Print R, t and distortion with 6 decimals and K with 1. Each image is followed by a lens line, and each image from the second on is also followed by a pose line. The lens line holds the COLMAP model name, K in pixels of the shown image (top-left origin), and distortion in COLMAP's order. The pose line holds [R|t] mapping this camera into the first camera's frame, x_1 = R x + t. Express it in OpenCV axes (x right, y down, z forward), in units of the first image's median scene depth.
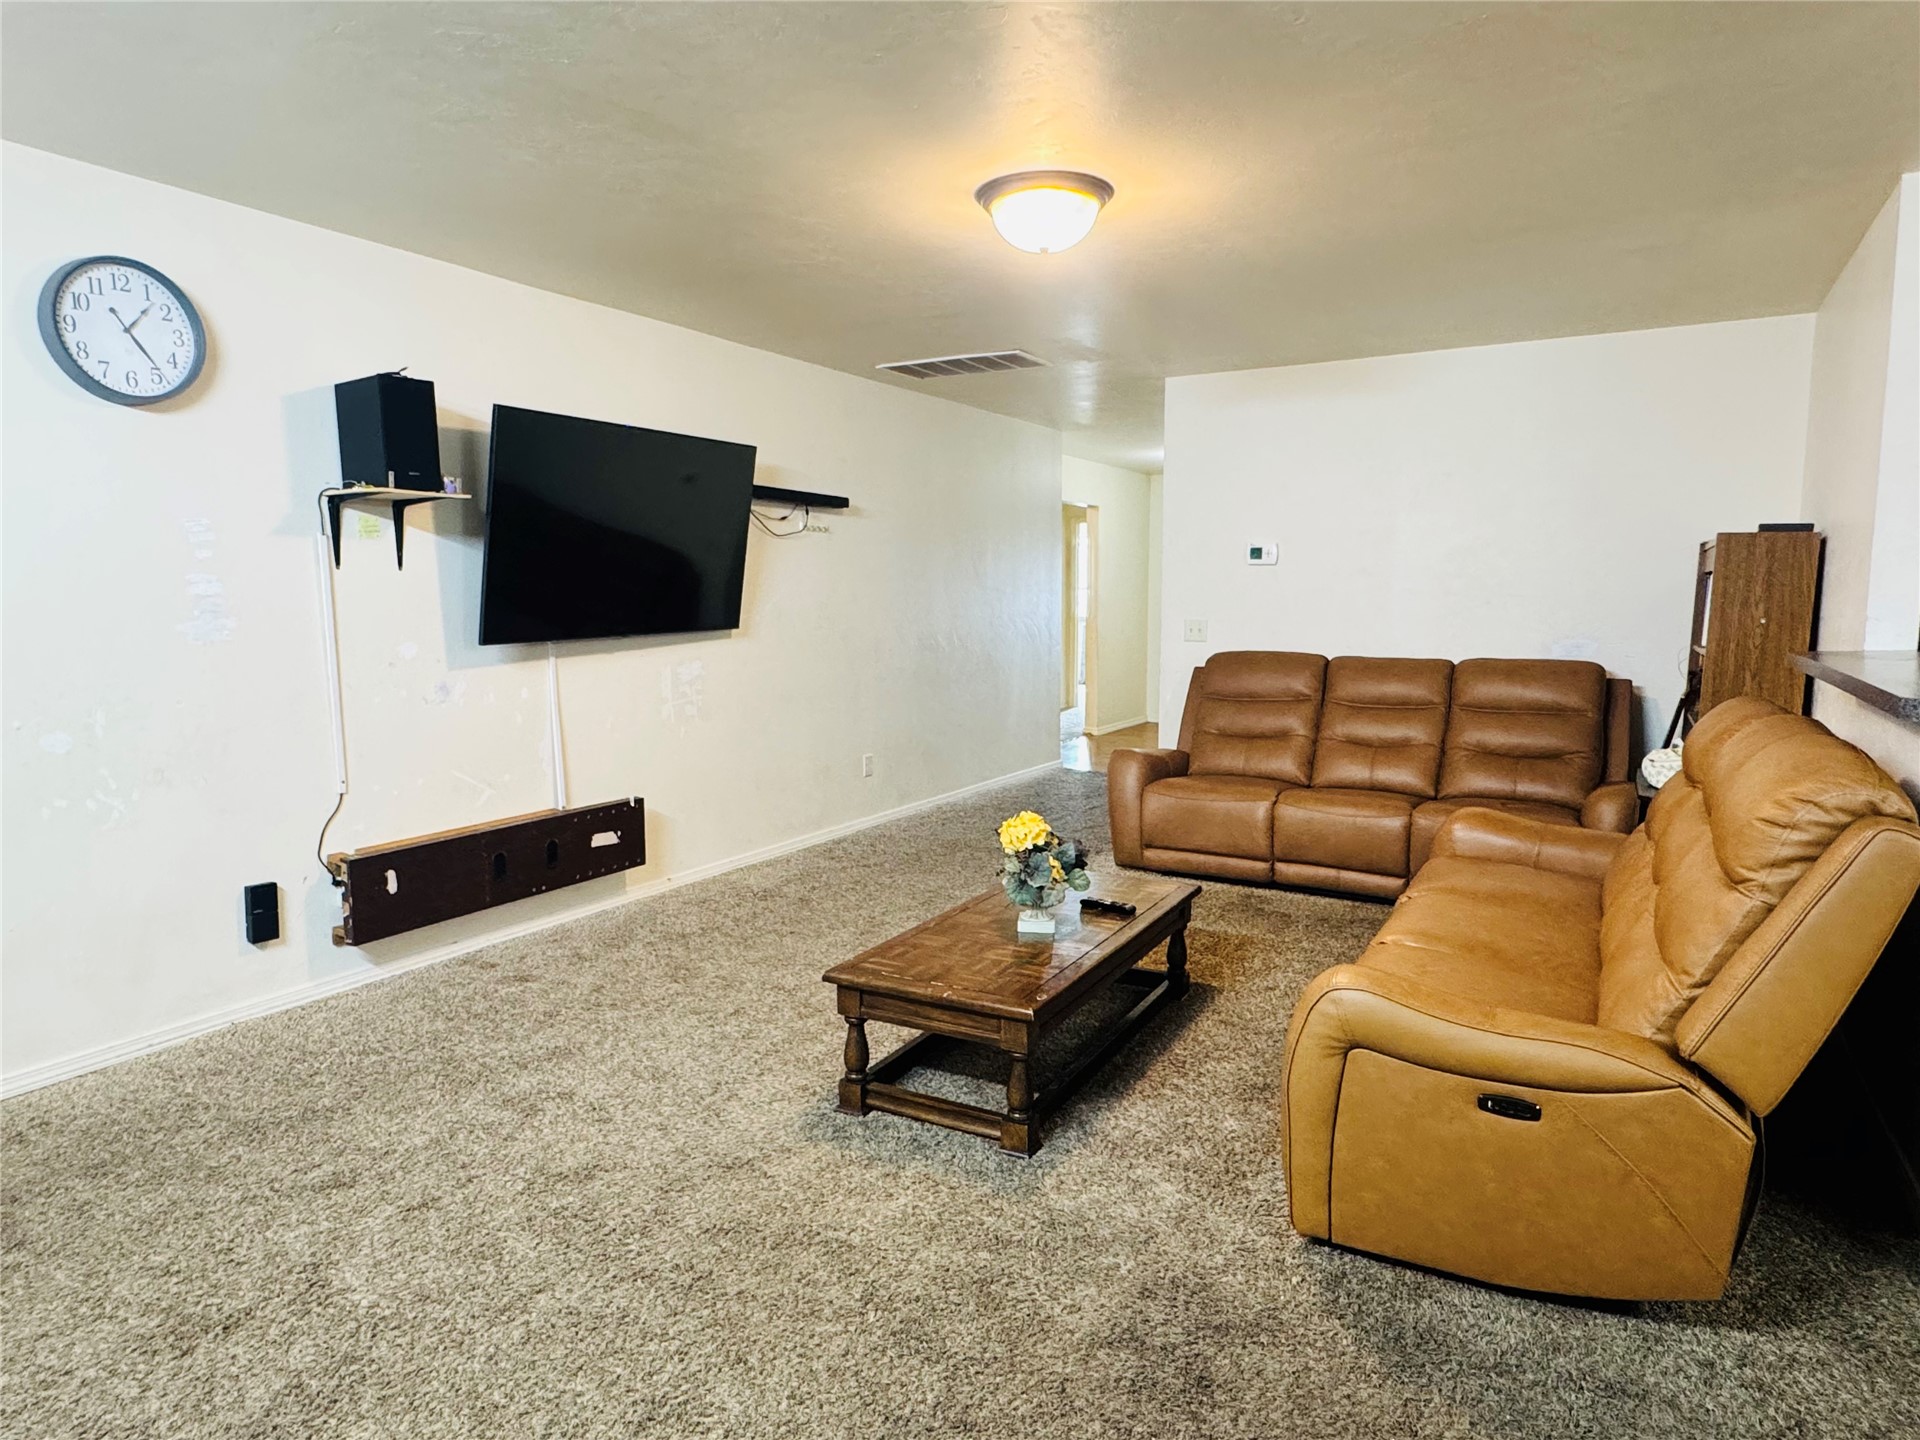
lens RADIAL K [[1159.9, 0, 947.3], [0, 1159.9, 725.9], [0, 0, 1]] dist [-0.002125, 0.000267]
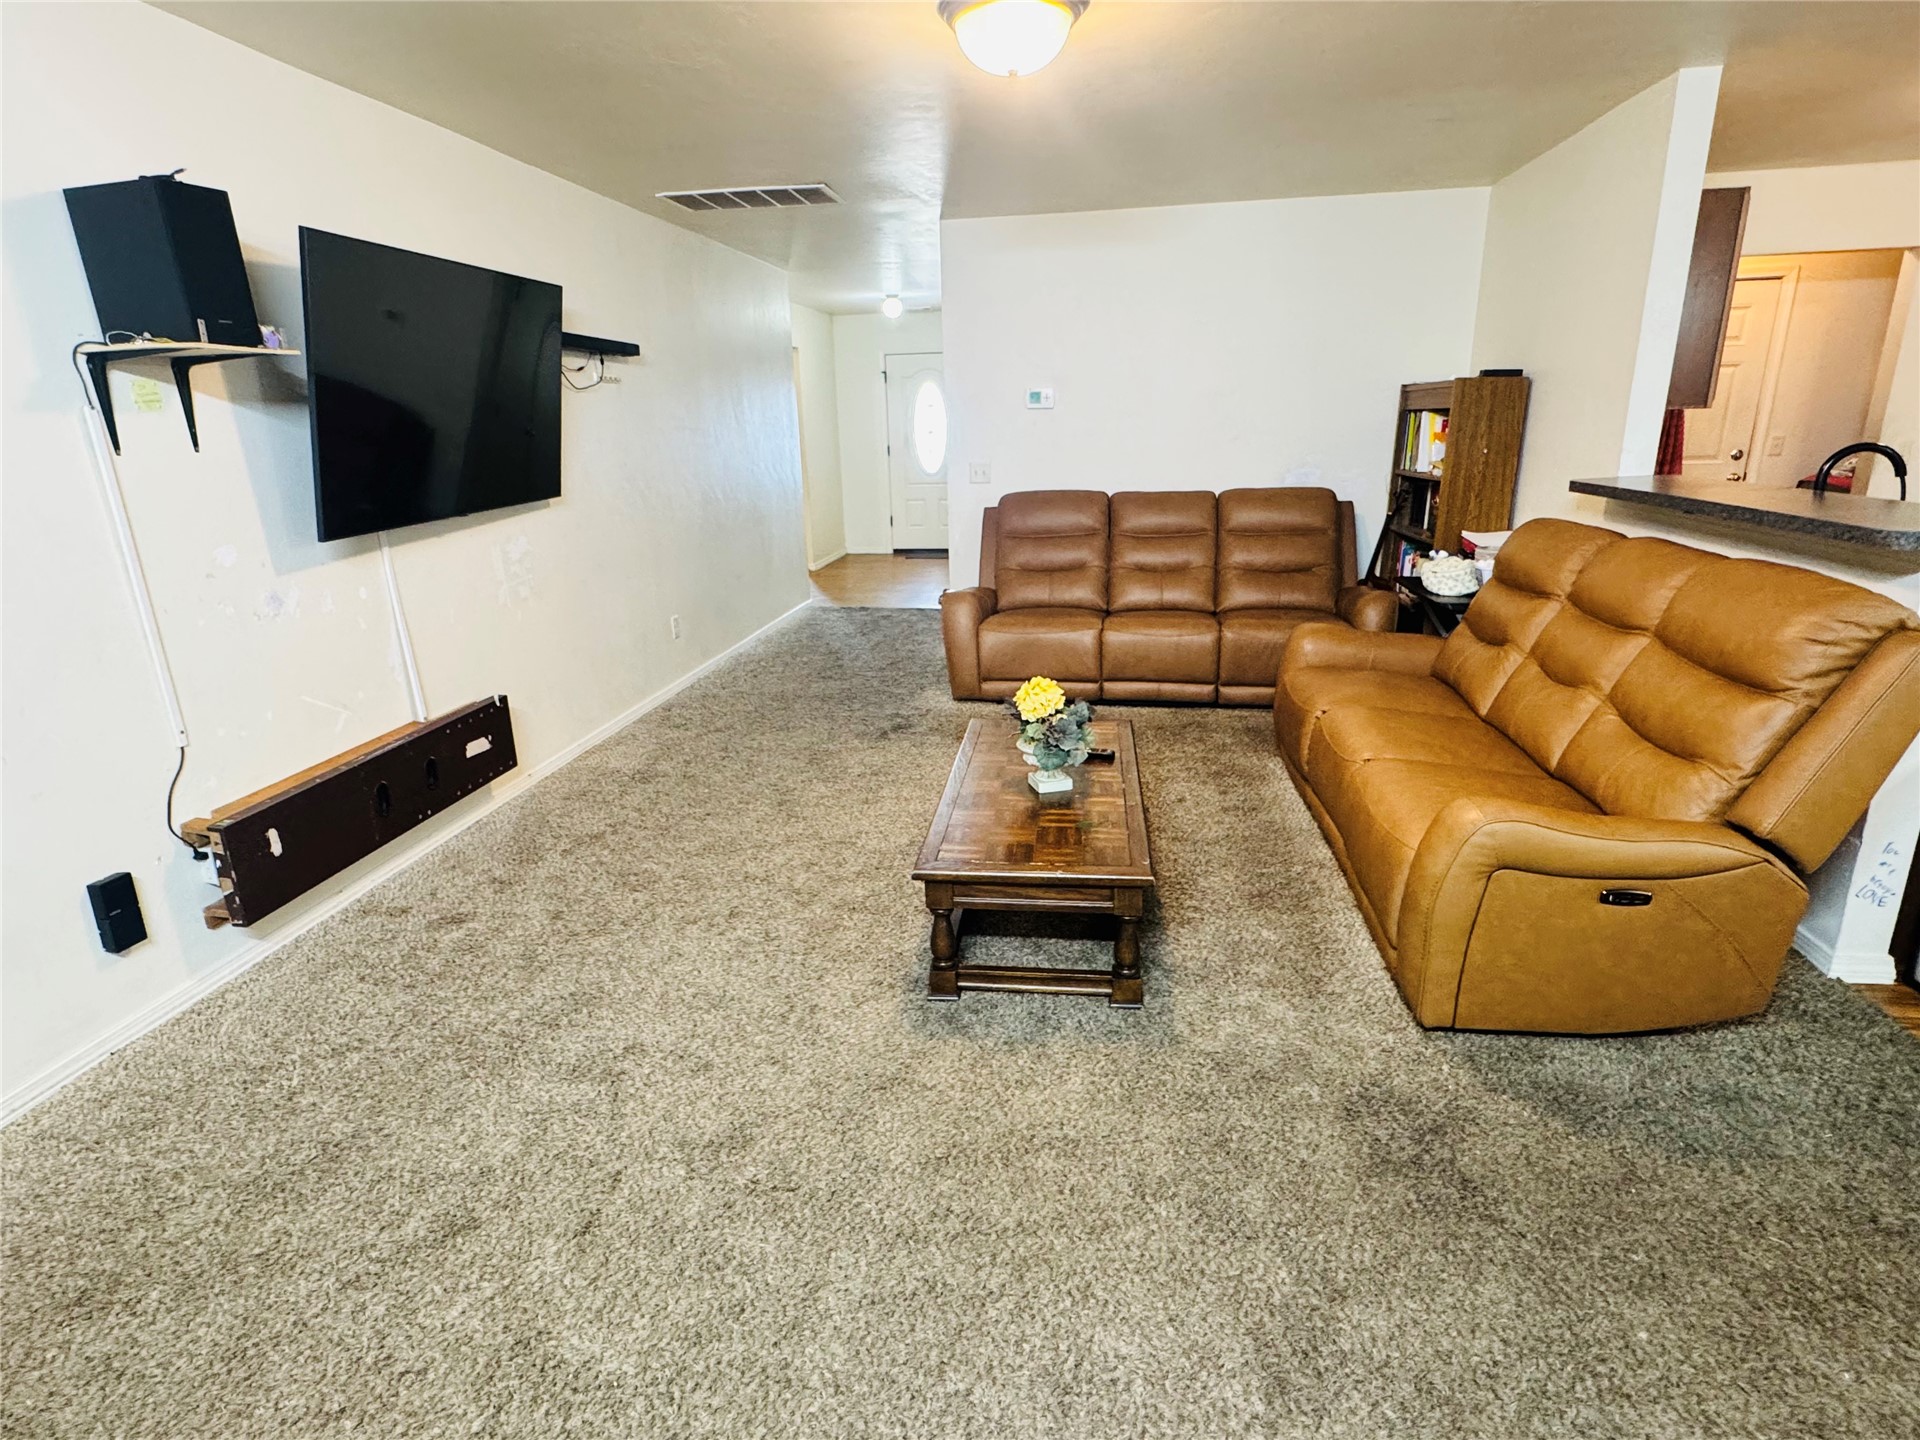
lens RADIAL K [[1018.8, 0, 955.6], [0, 1018.8, 725.1], [0, 0, 1]] dist [-0.004472, 0.001138]
pose [[0.928203, -0.131509, 0.348060, -0.279497], [0.069434, 0.980244, 0.185205, -0.049326], [-0.365539, -0.147740, 0.918996, 0.175543]]
